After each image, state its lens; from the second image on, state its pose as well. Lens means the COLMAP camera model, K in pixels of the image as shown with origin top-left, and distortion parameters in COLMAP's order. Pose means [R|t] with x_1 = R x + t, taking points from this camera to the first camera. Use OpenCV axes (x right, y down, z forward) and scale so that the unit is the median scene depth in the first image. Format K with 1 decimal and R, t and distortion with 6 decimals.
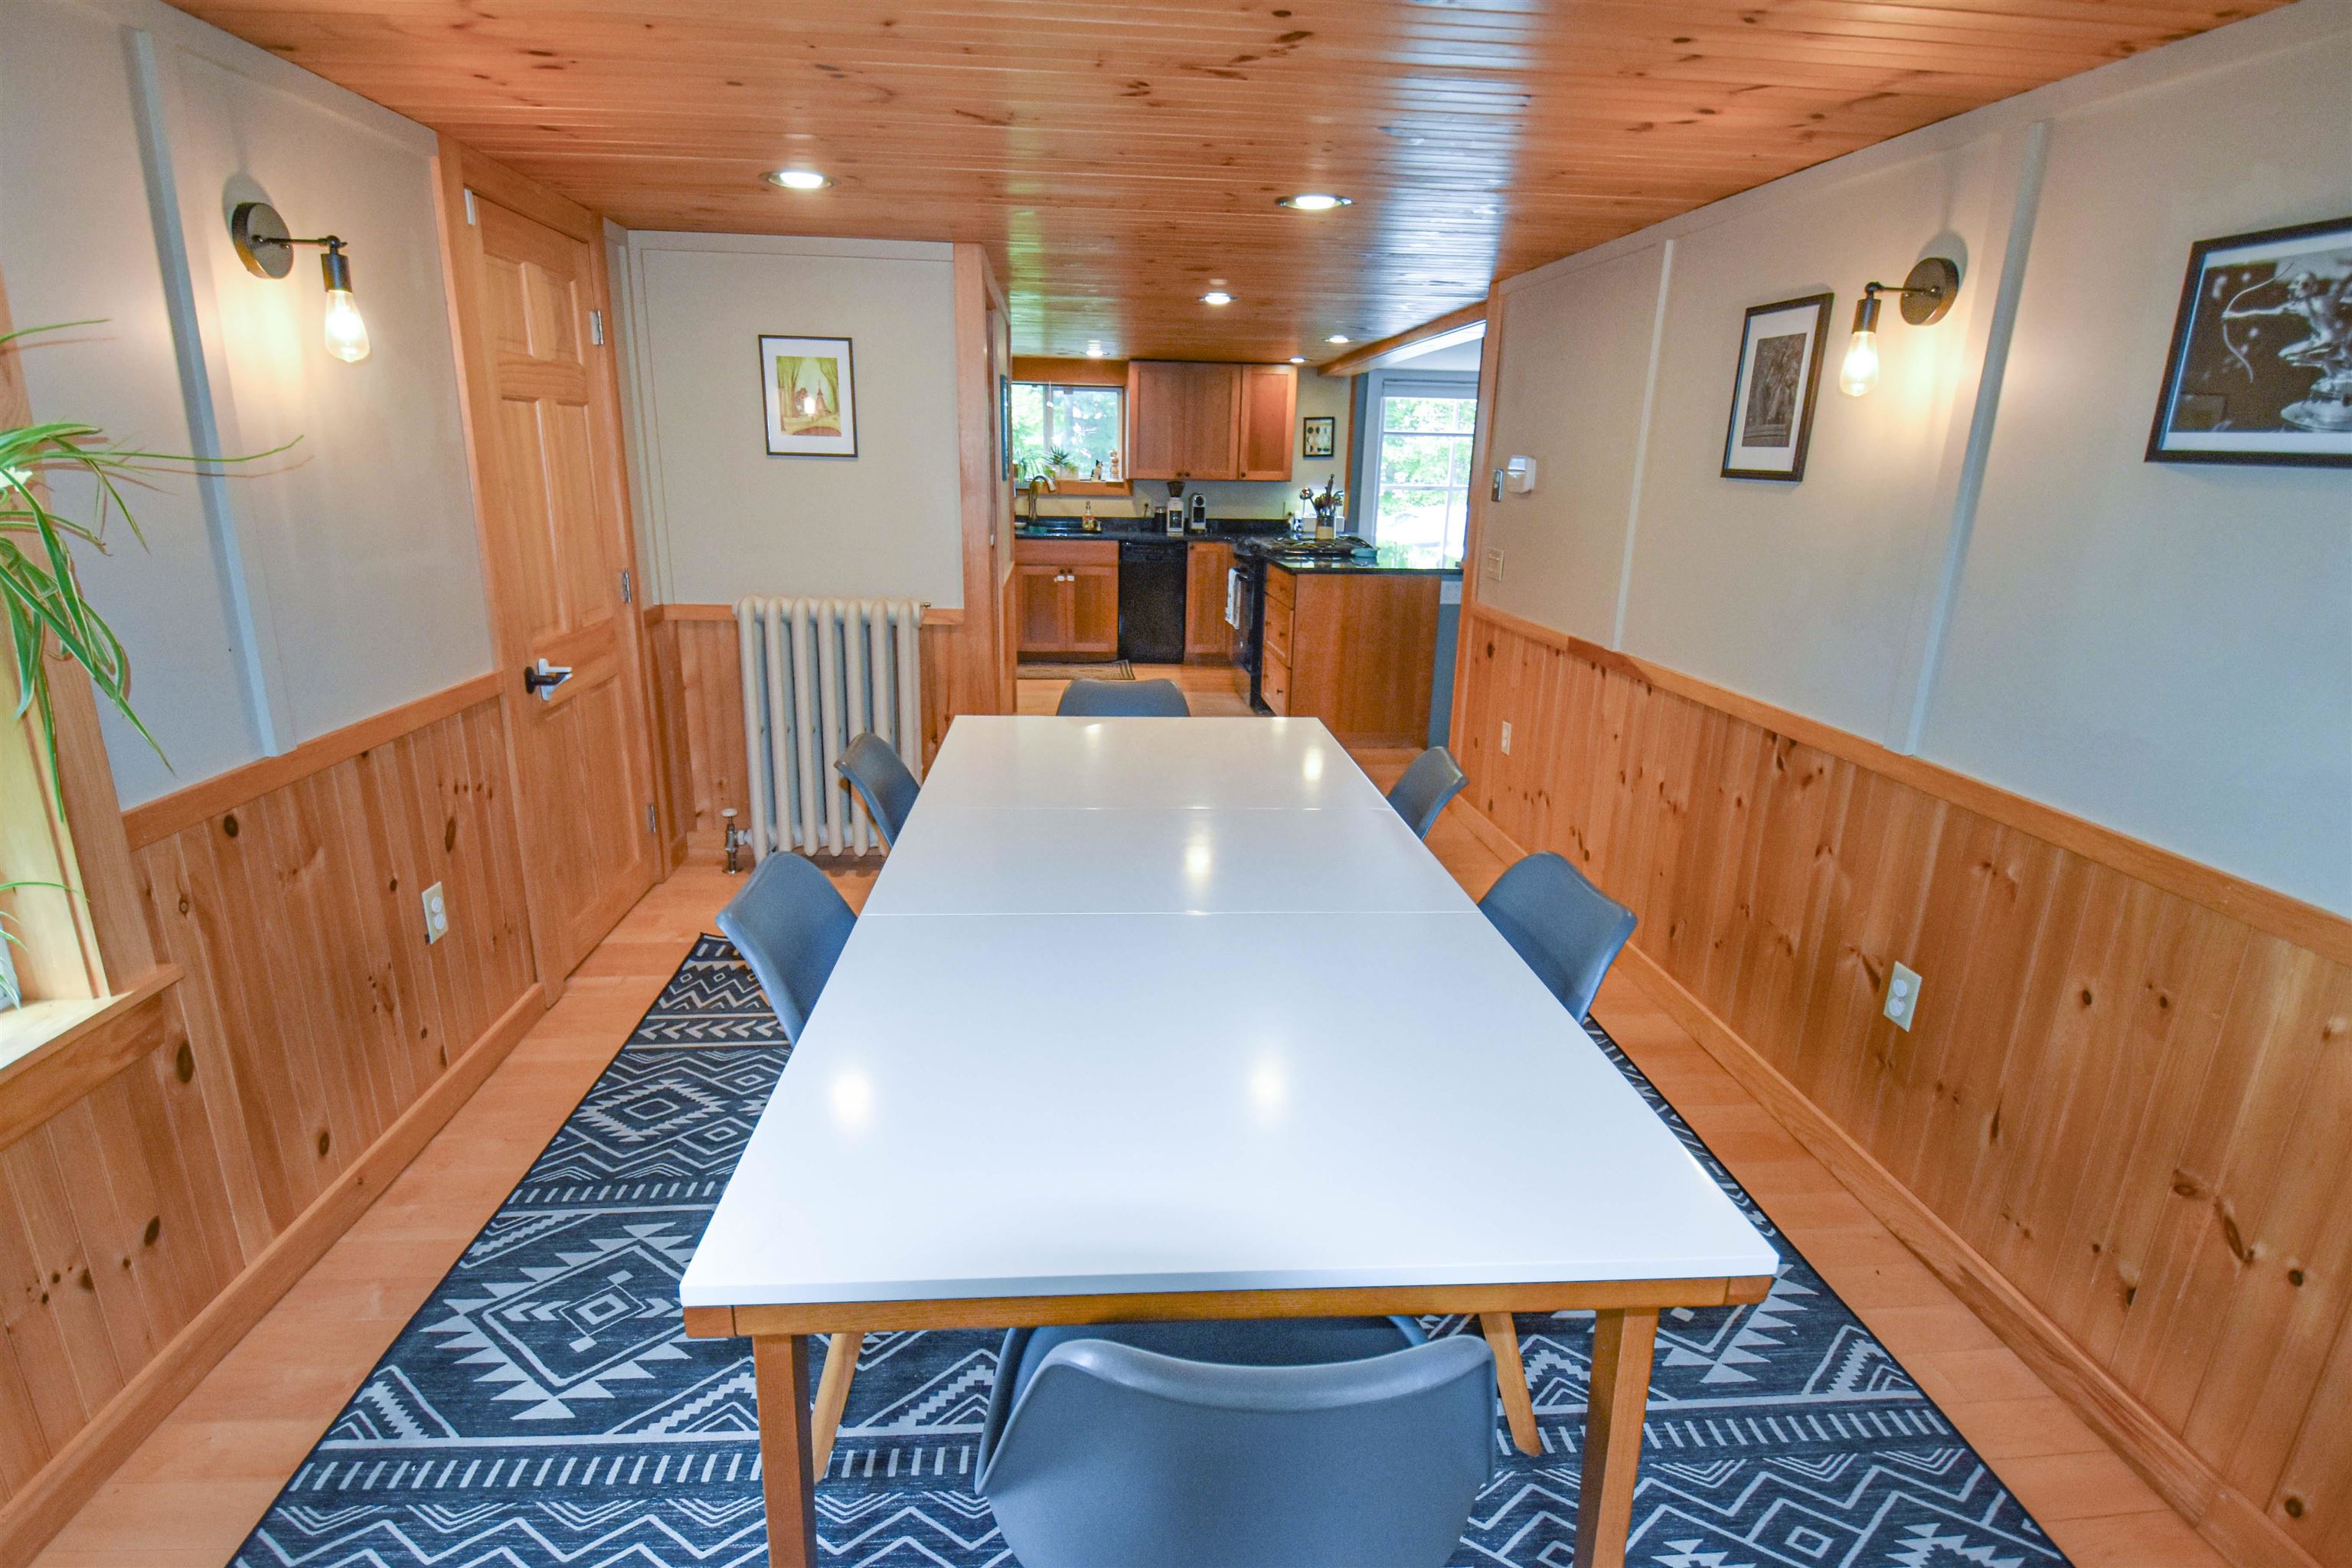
lens RADIAL K [[1056.3, 0, 1163.0], [0, 1056.3, 788.9], [0, 0, 1]] dist [0.033443, -0.043080]
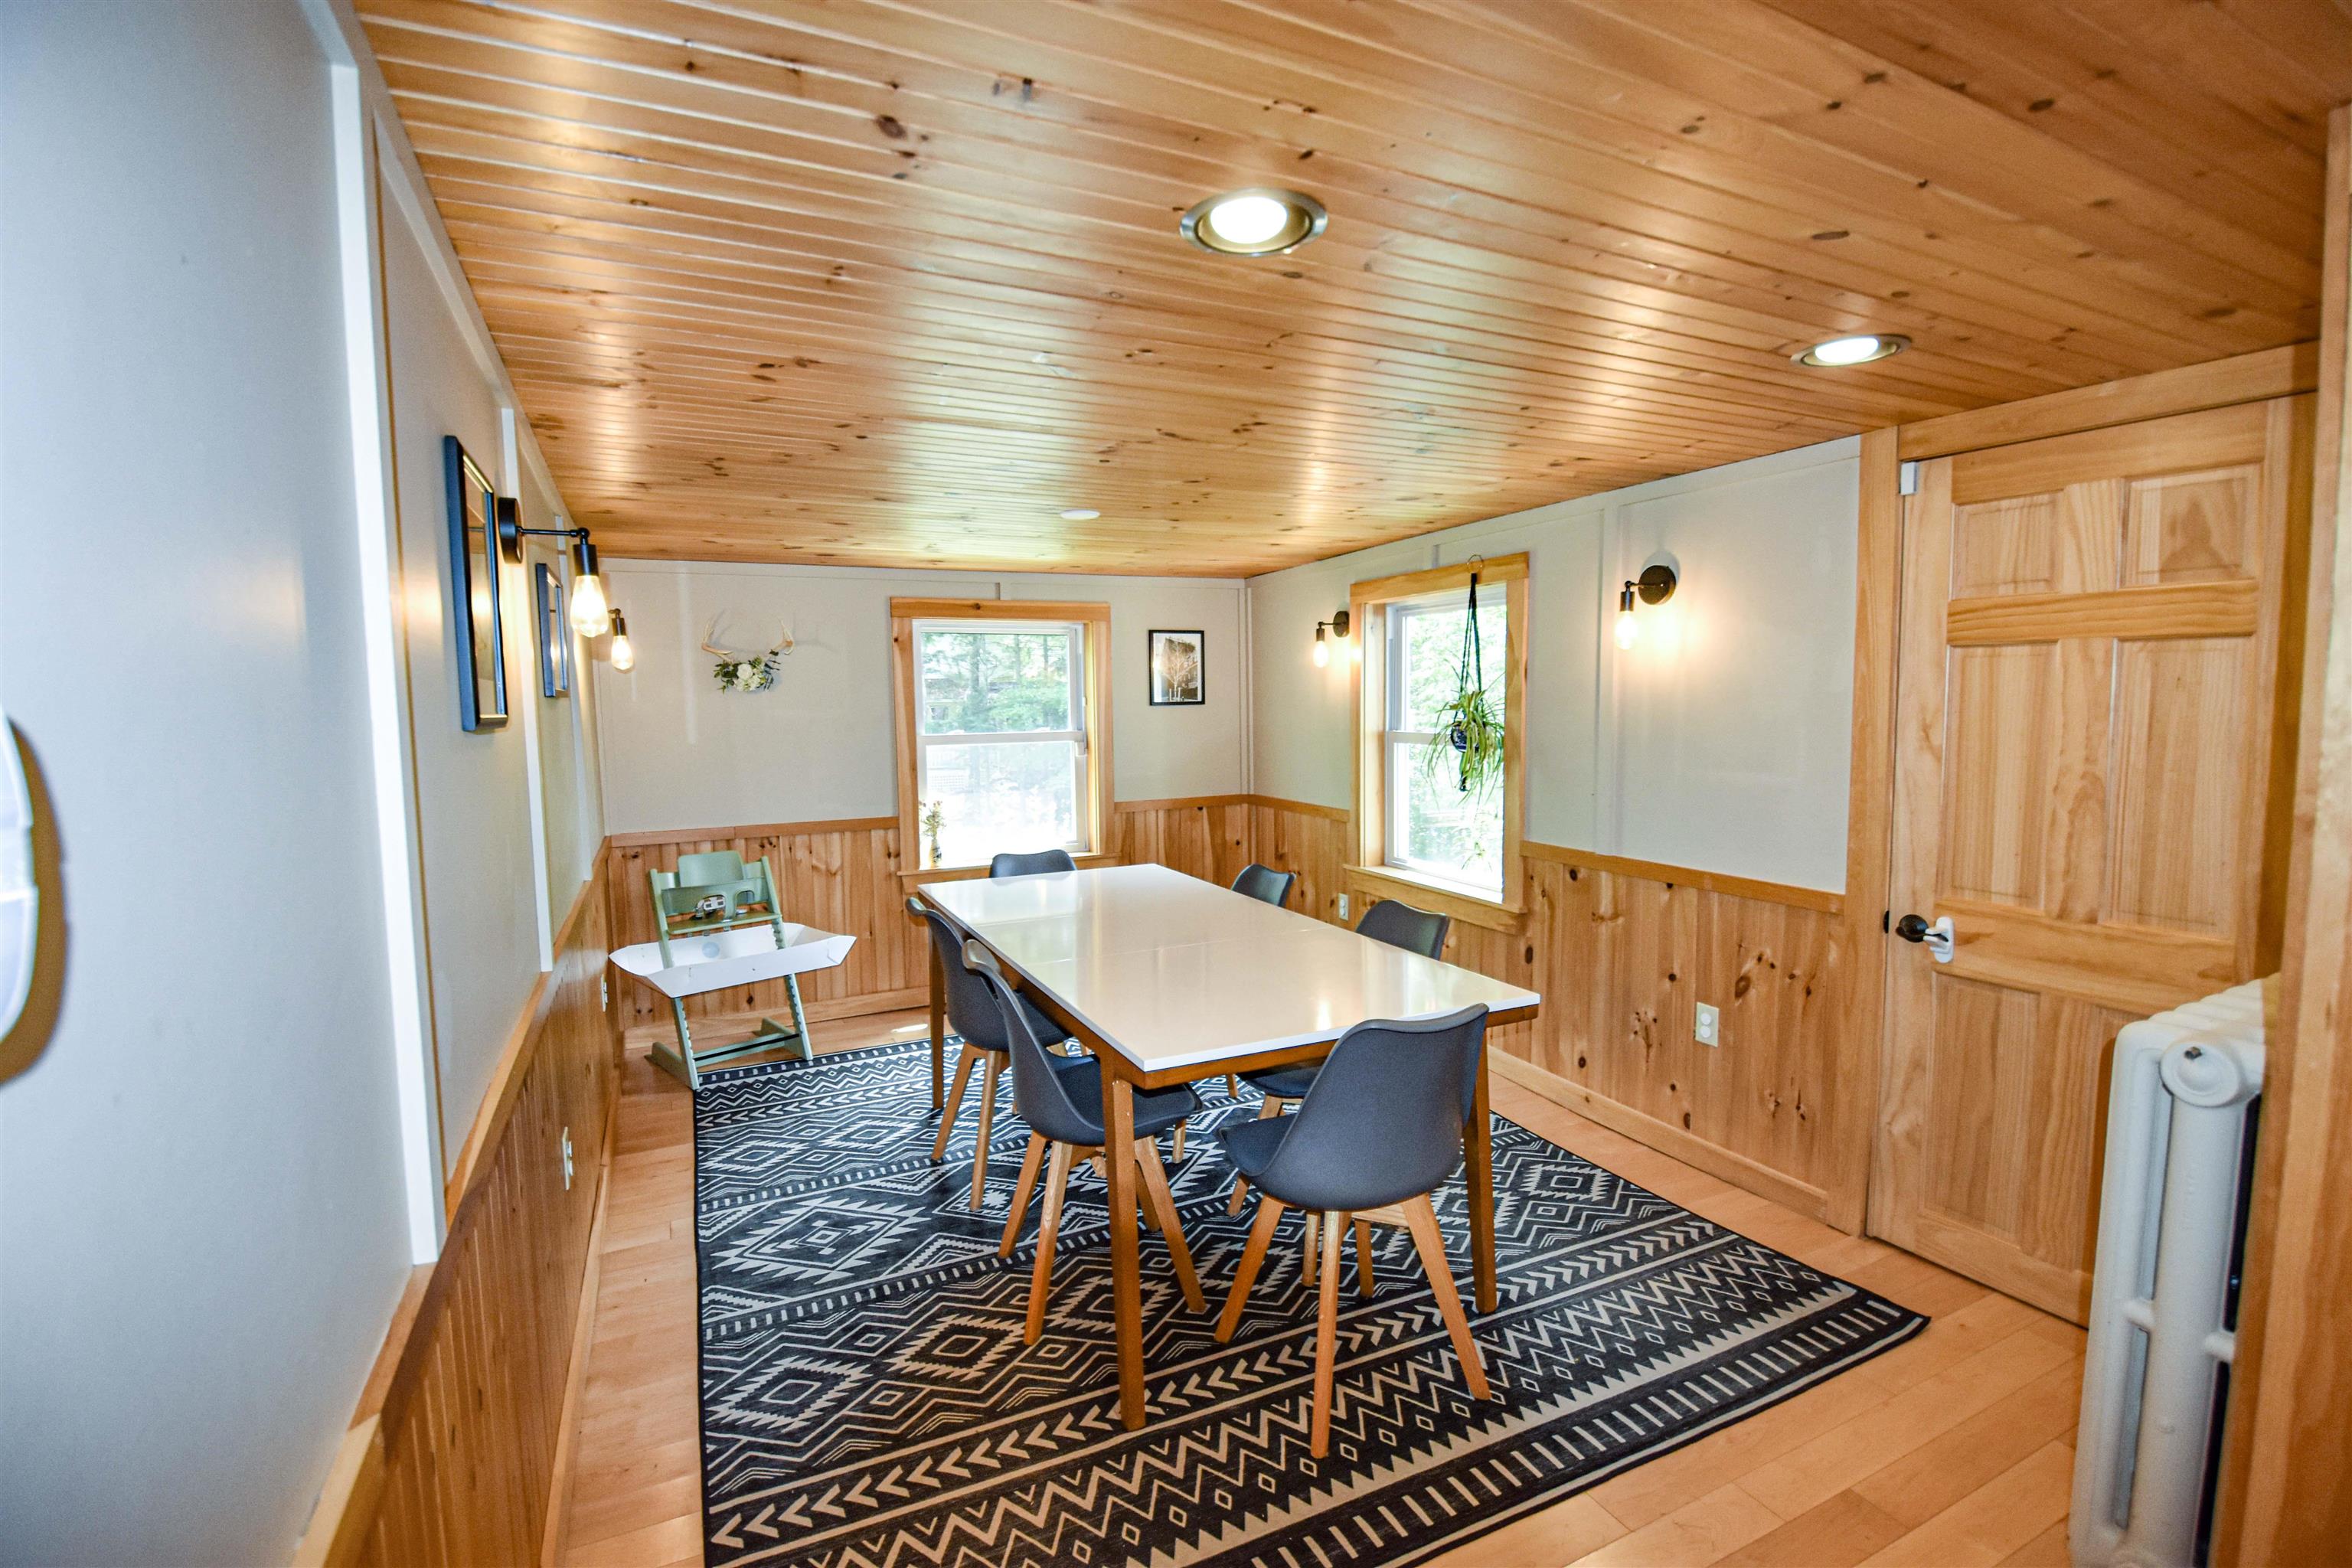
lens RADIAL K [[1056.3, 0, 1163.0], [0, 1056.3, 788.9], [0, 0, 1]] dist [0.033443, -0.043080]
pose [[-0.930509, 0.029608, -0.365070, 0.452004], [-0.111440, 0.926586, 0.359193, -0.573981], [0.348903, 0.374915, -0.858898, 1.813760]]
